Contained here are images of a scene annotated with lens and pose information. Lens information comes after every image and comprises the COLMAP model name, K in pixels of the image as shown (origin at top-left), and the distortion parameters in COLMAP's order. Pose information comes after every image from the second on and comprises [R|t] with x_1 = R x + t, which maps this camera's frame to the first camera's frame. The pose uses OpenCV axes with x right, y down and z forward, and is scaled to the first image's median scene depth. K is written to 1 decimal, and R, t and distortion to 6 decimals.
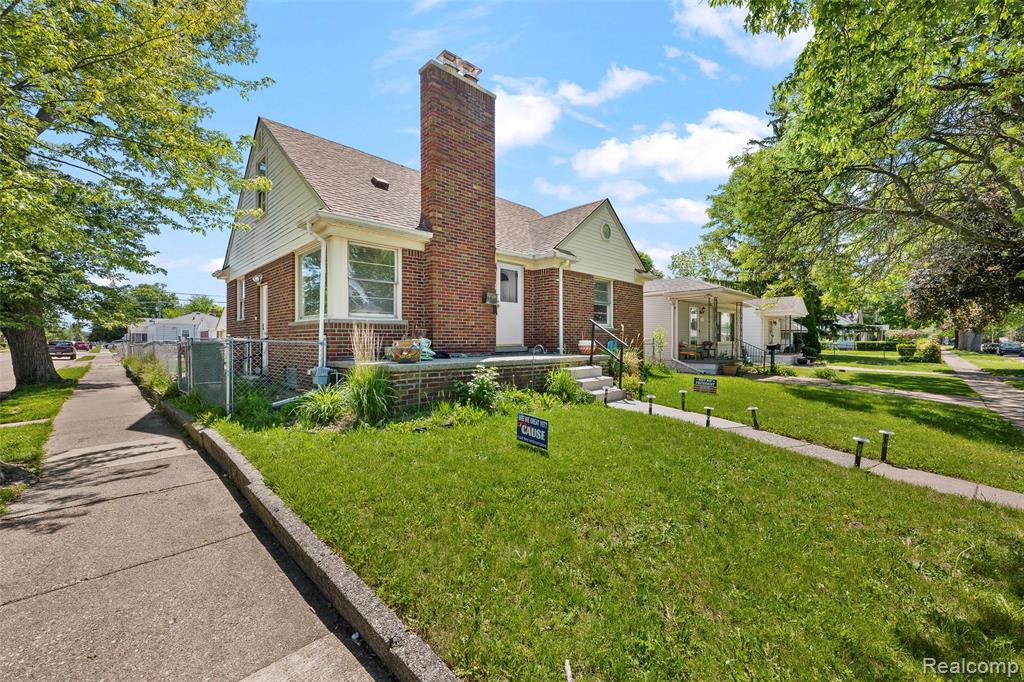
lens RADIAL K [[420.5, 0, 510.0], [0, 420.5, 345.3], [0, 0, 1]] dist [-0.001131, 0.000225]
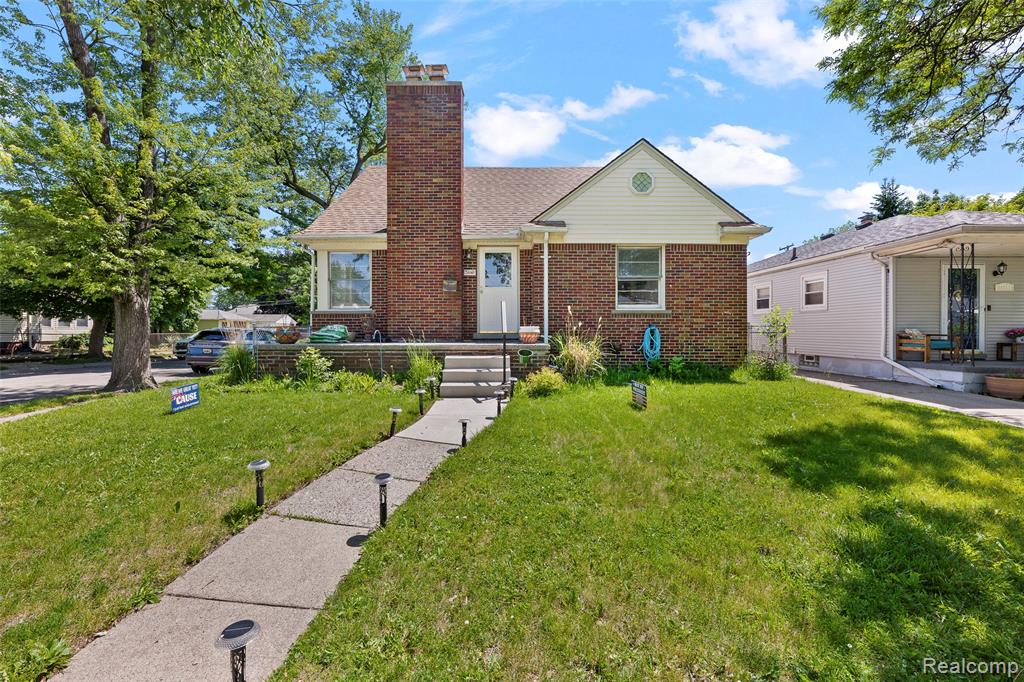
lens RADIAL K [[420.5, 0, 512.1], [0, 420.5, 333.7], [0, 0, 1]] dist [-0.001131, 0.000225]
pose [[0.710459, -0.002067, -0.703735, 0.699661], [-0.006780, 0.999929, -0.009781, 0.011987], [0.703706, 0.011720, 0.710395, 0.352477]]
